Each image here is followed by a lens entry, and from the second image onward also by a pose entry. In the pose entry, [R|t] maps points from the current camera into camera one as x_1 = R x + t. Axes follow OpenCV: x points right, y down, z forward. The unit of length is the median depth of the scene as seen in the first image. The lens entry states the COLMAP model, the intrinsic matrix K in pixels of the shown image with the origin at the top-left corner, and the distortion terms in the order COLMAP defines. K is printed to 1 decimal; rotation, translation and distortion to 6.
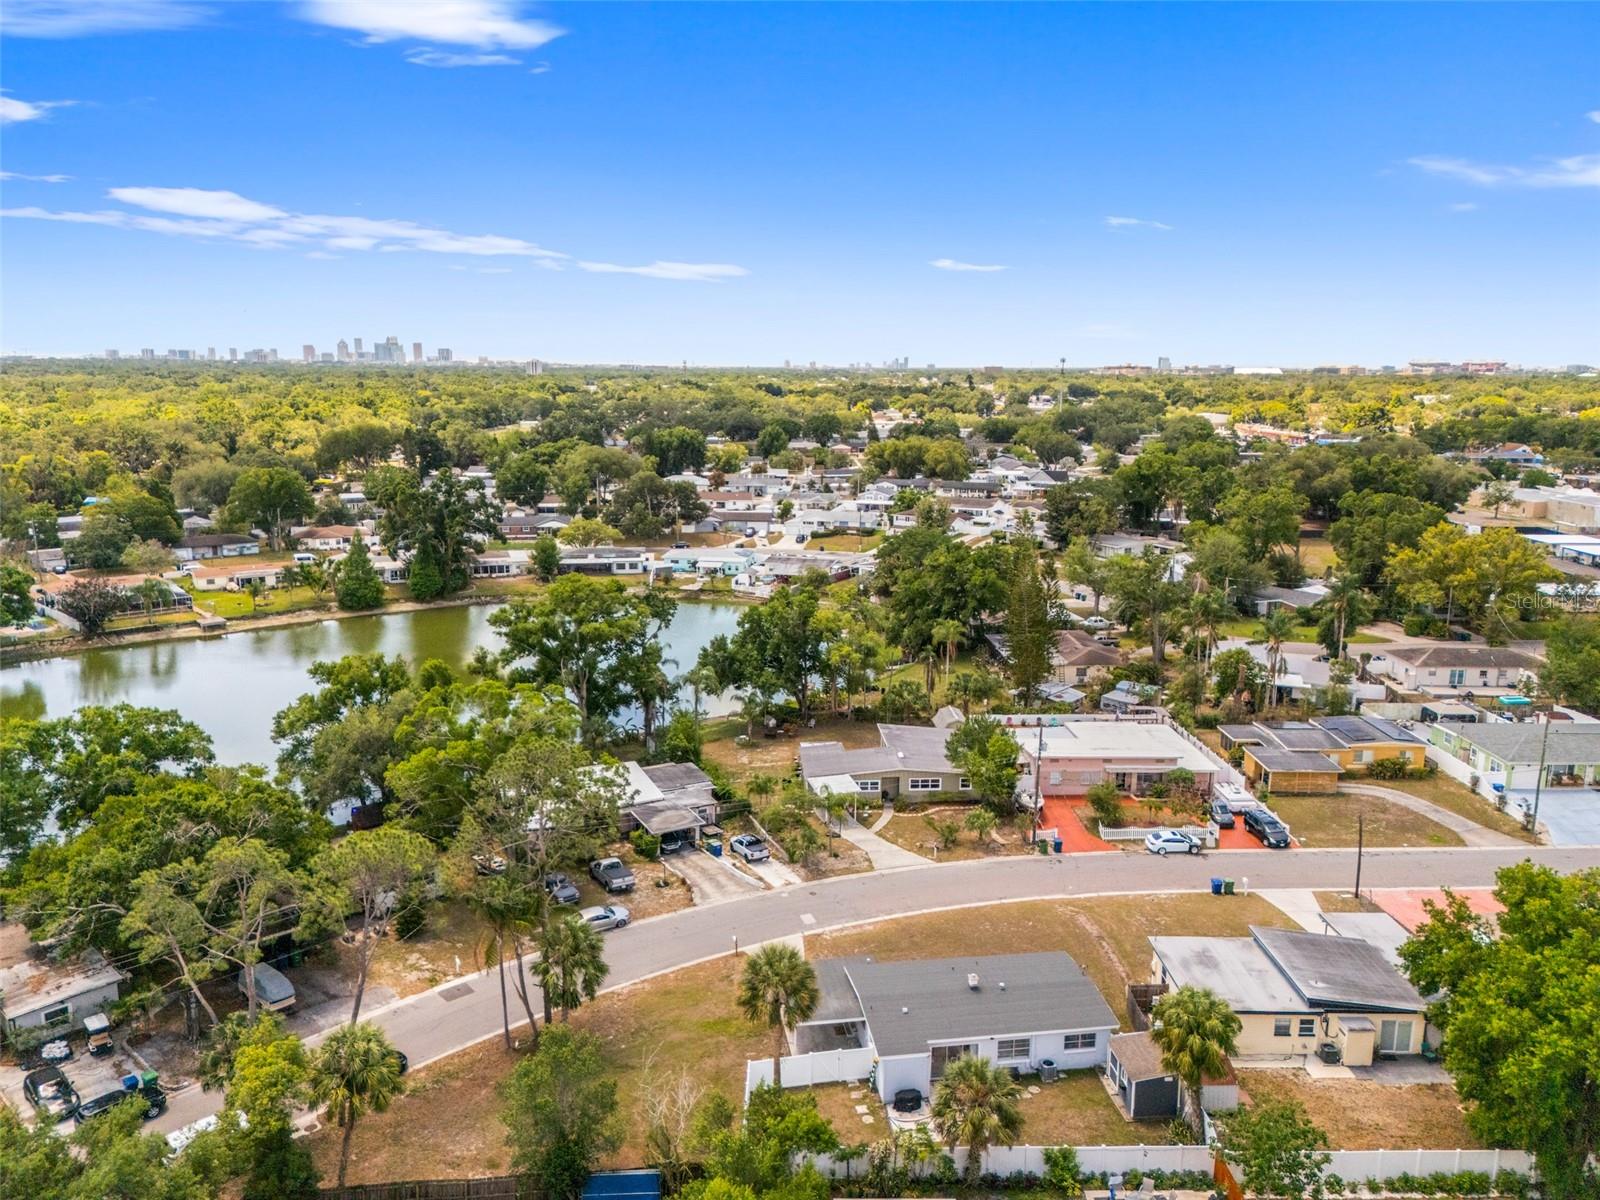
lens RADIAL K [[1171.2, 0, 798.6], [0, 1171.2, 604.9], [0, 0, 1]] dist [0.082346, -0.079714]
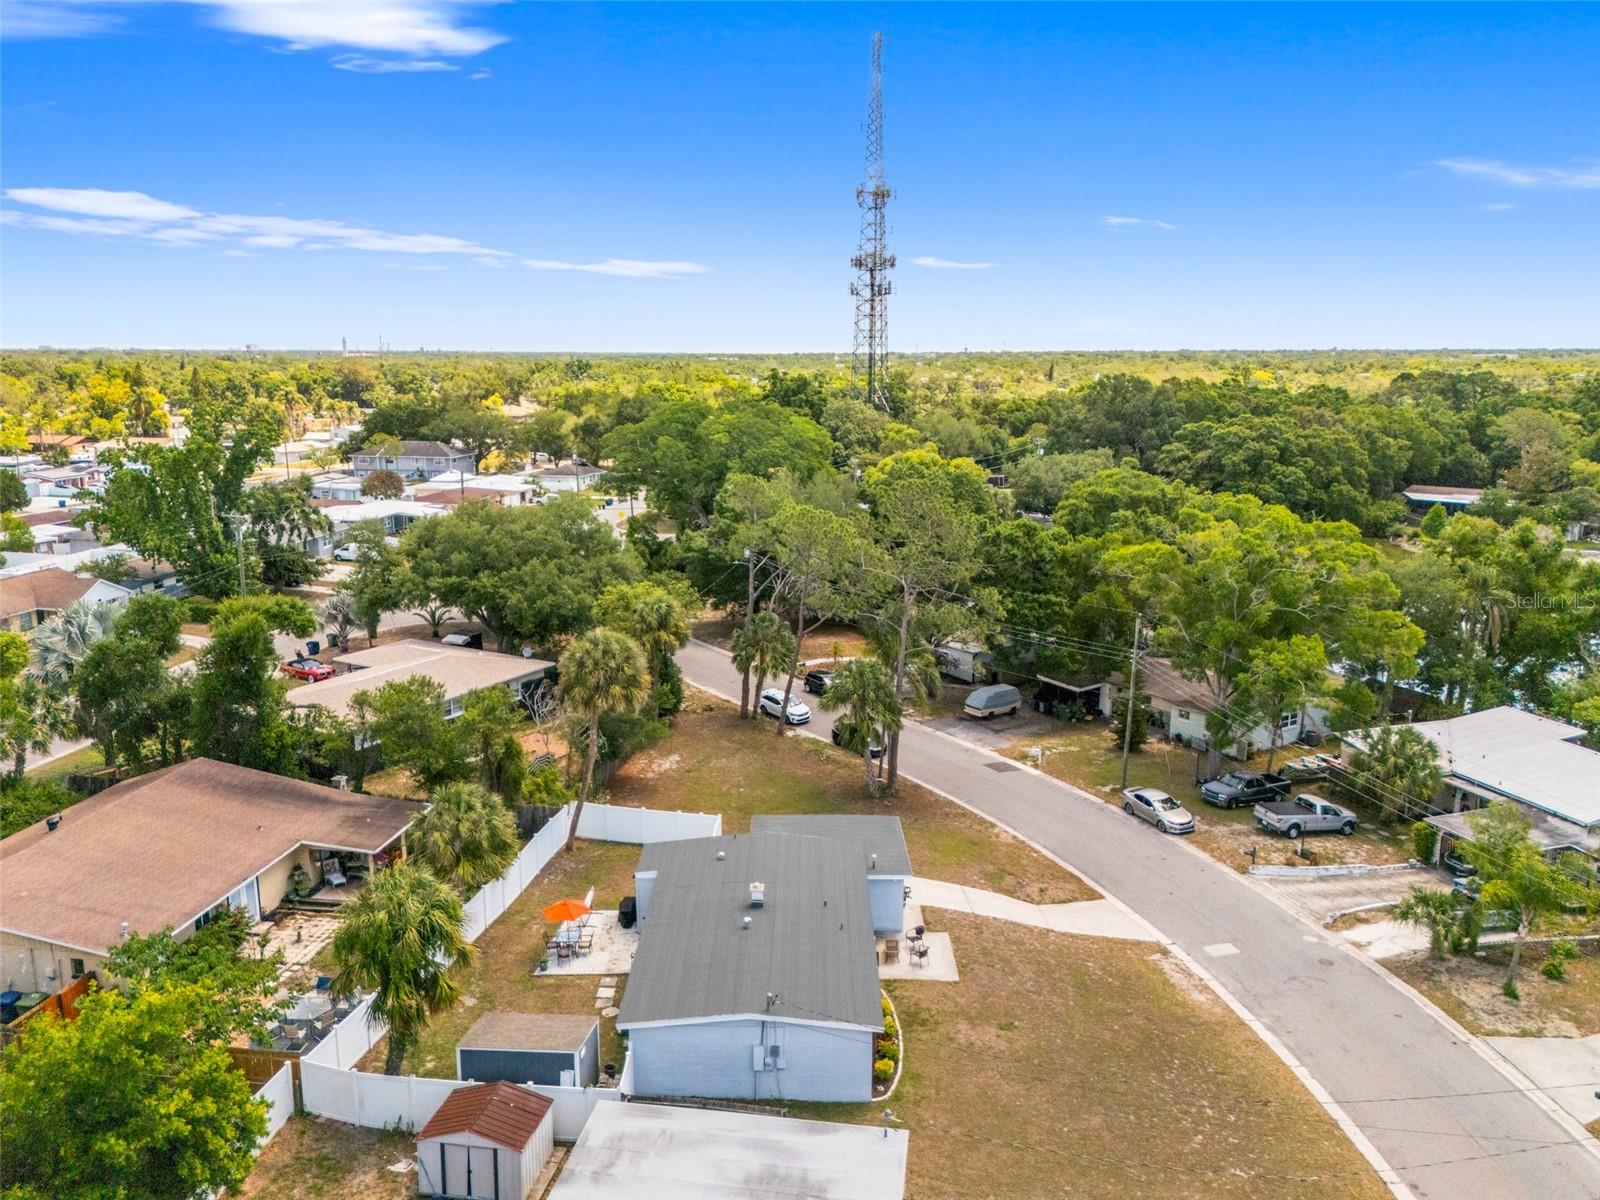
lens RADIAL K [[1171.2, 0, 798.6], [0, 1171.2, 604.9], [0, 0, 1]] dist [0.082346, -0.079714]
pose [[-0.160734, 0.202747, -0.965949, 0.328065], [-0.204776, 0.950529, 0.233585, 0.006567], [0.965521, 0.235348, -0.111264, 0.472917]]
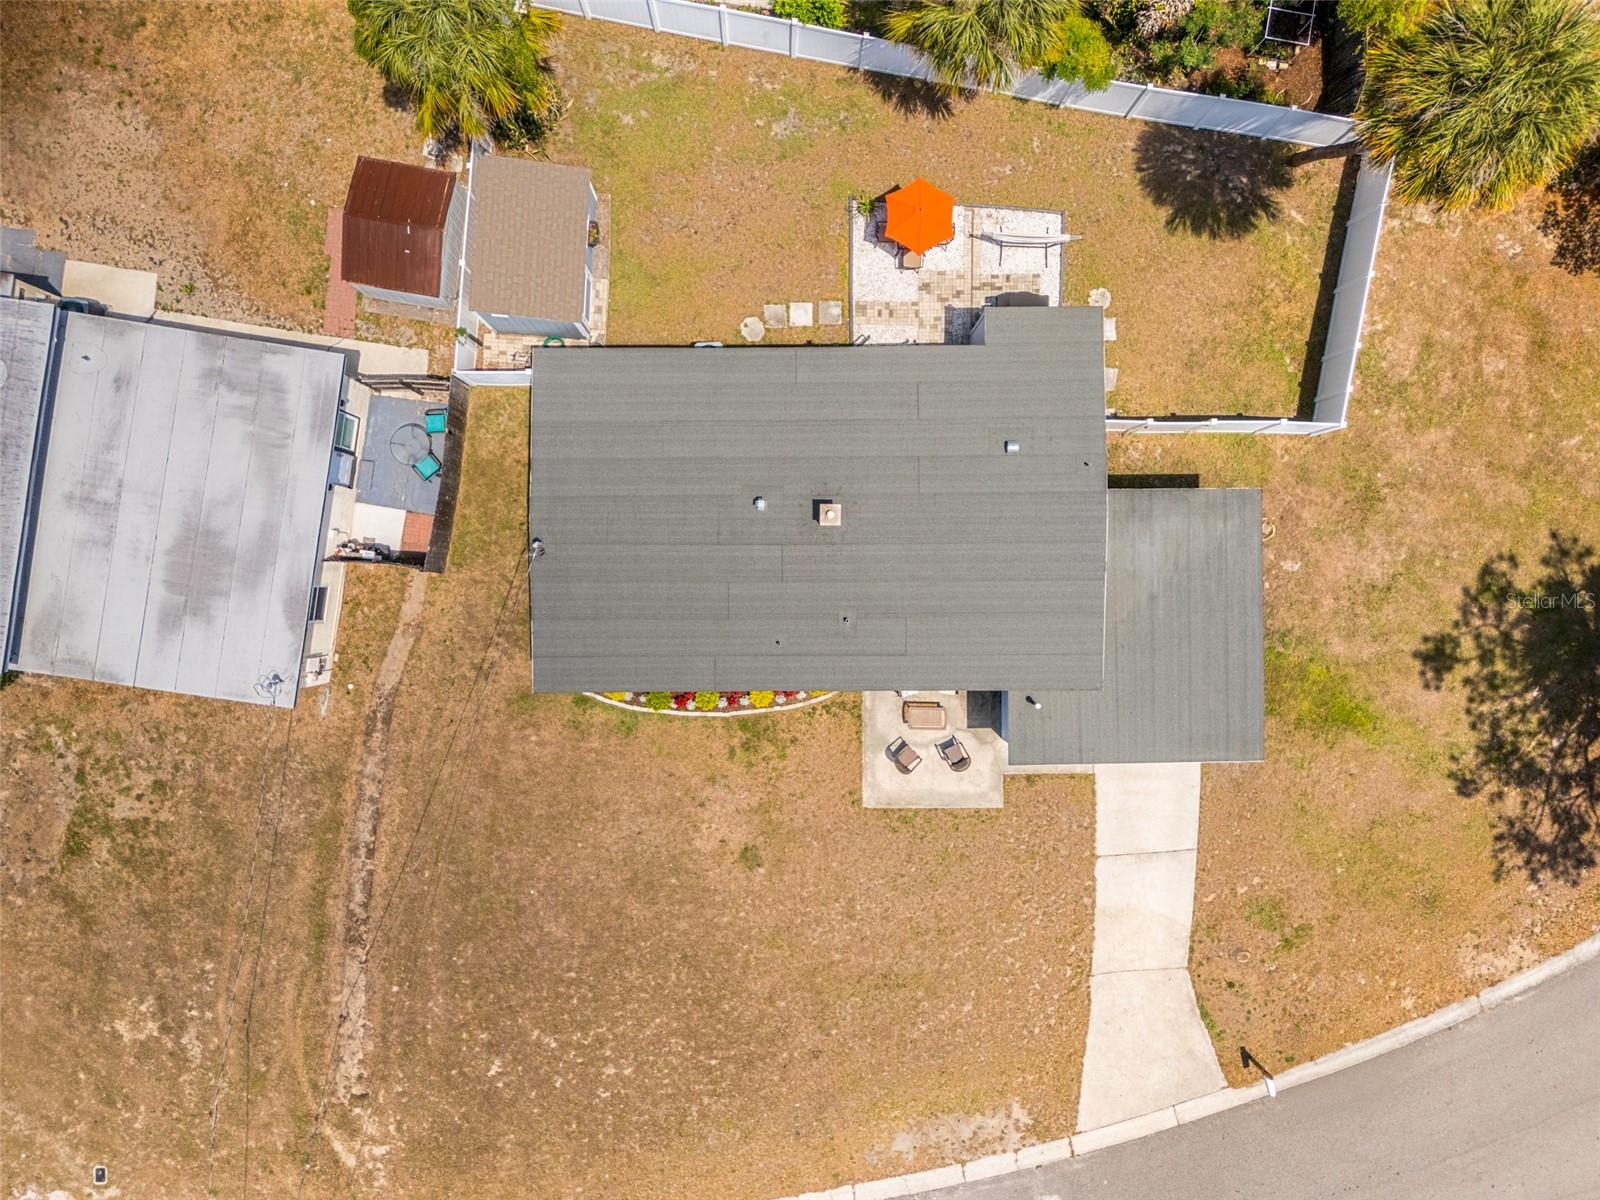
lens RADIAL K [[1171.2, 0, 798.6], [0, 1171.2, 604.9], [0, 0, 1]] dist [0.082346, -0.079714]
pose [[-0.988867, -0.147492, -0.019690, 0.072180], [0.012109, -0.211646, 0.977271, -0.039874], [-0.148306, 0.966153, 0.211075, 0.423320]]
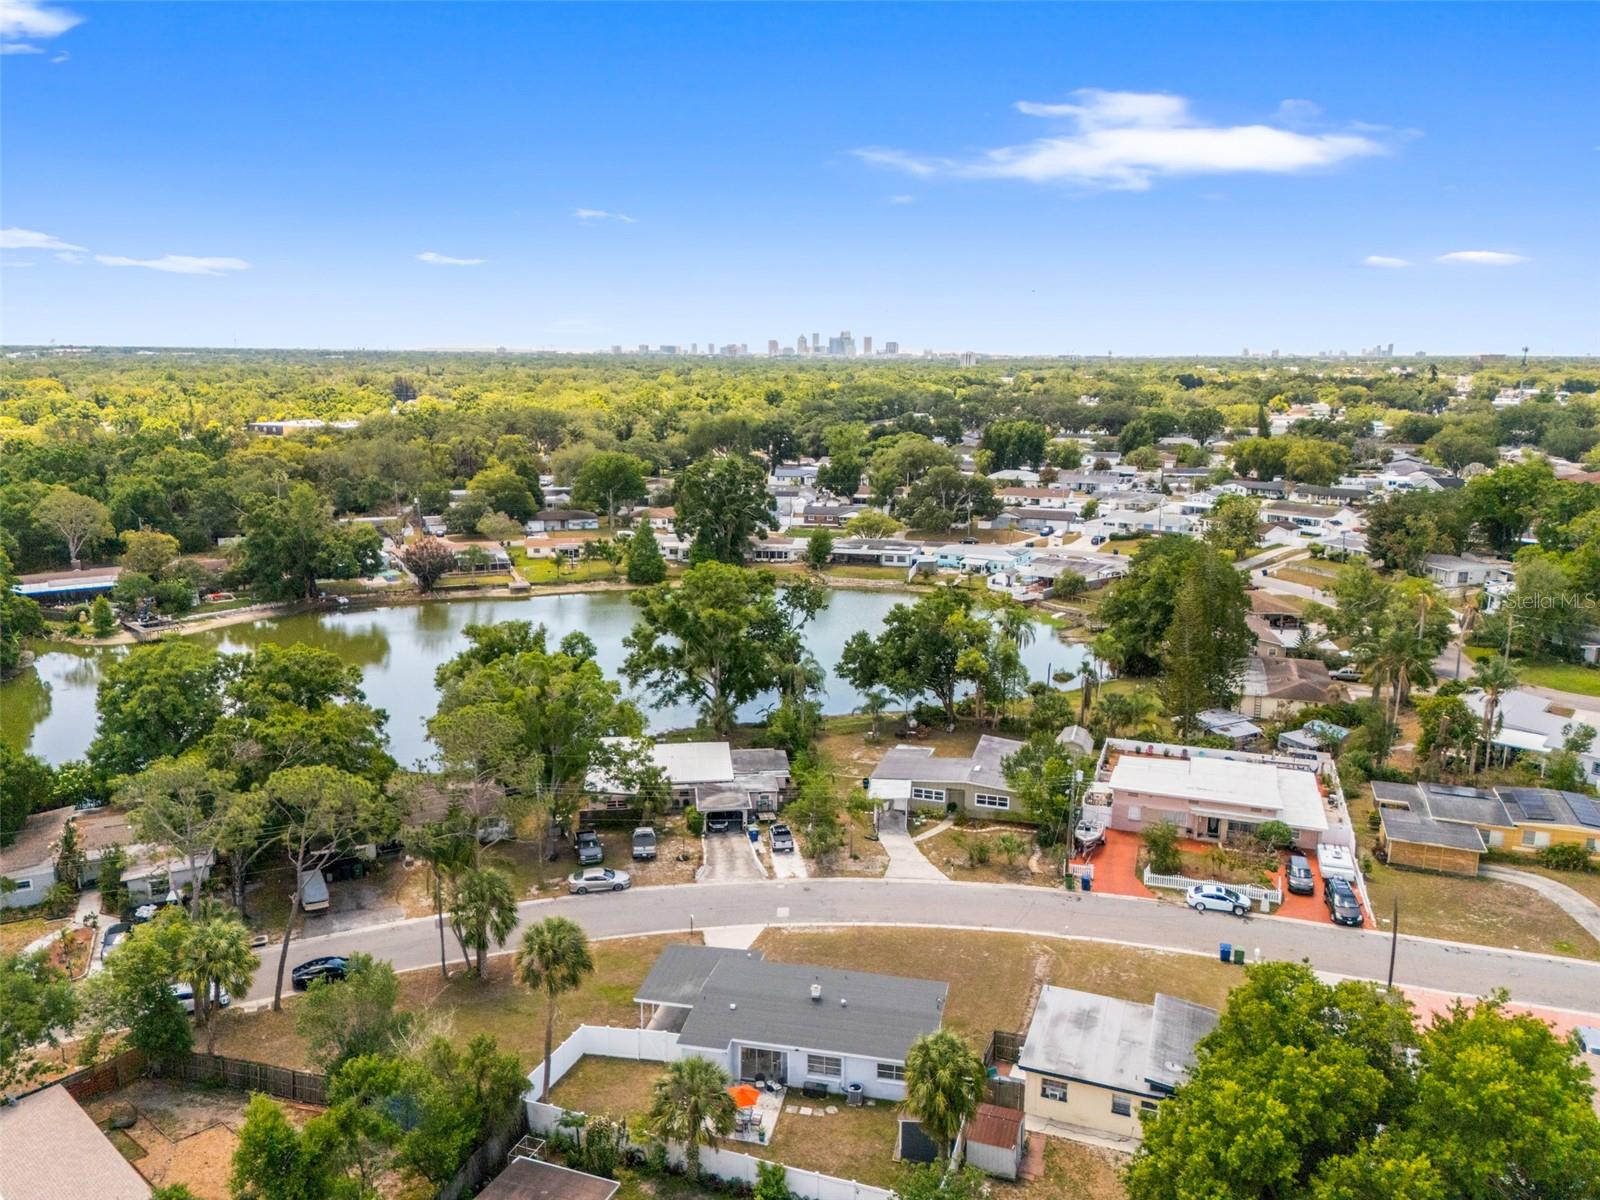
lens RADIAL K [[1171.2, 0, 798.6], [0, 1171.2, 604.9], [0, 0, 1]] dist [0.082346, -0.079714]
pose [[0.933482, 0.073479, -0.351016, 0.205717], [-0.070933, 0.997278, 0.020126, -0.011328], [0.351539, 0.006111, 0.936153, 0.028798]]
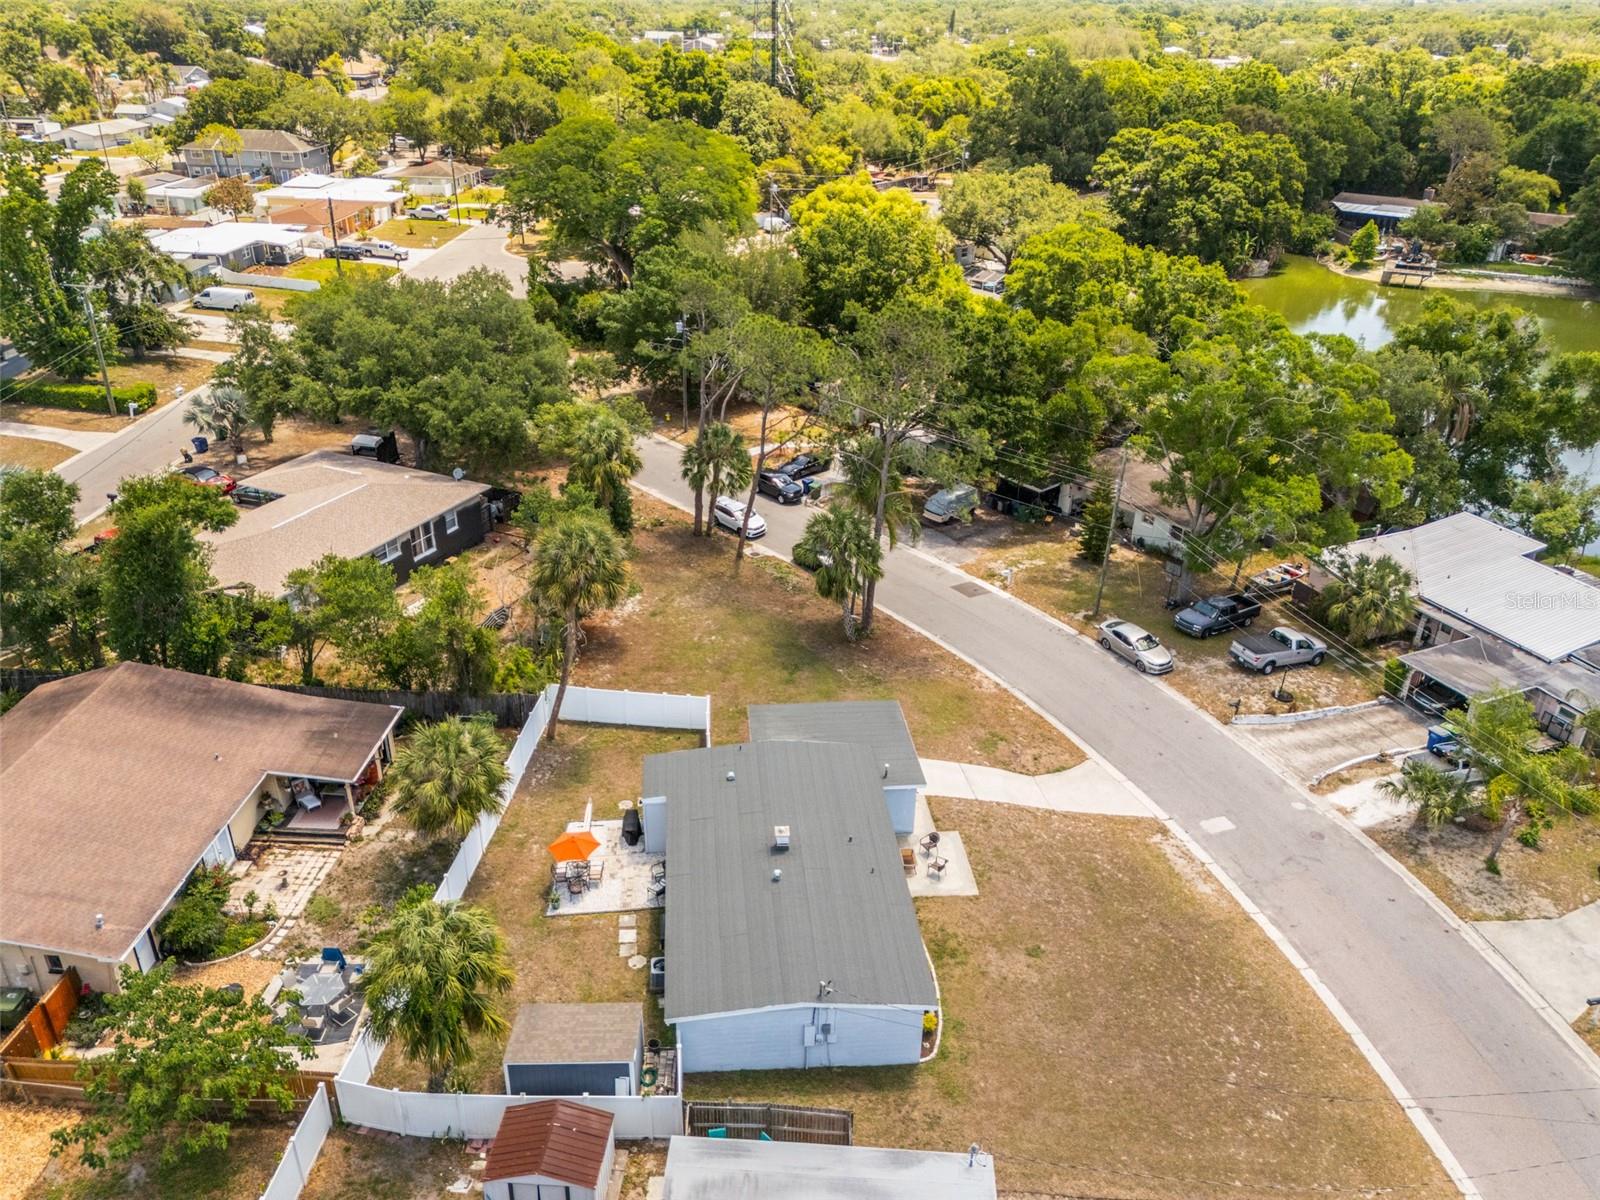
lens RADIAL K [[1171.2, 0, 798.6], [0, 1171.2, 604.9], [0, 0, 1]] dist [0.082346, -0.079714]
pose [[-0.062942, 0.459606, -0.885890, 0.285219], [-0.220754, 0.859252, 0.461470, -0.032135], [0.973297, 0.224609, 0.047377, 0.426115]]
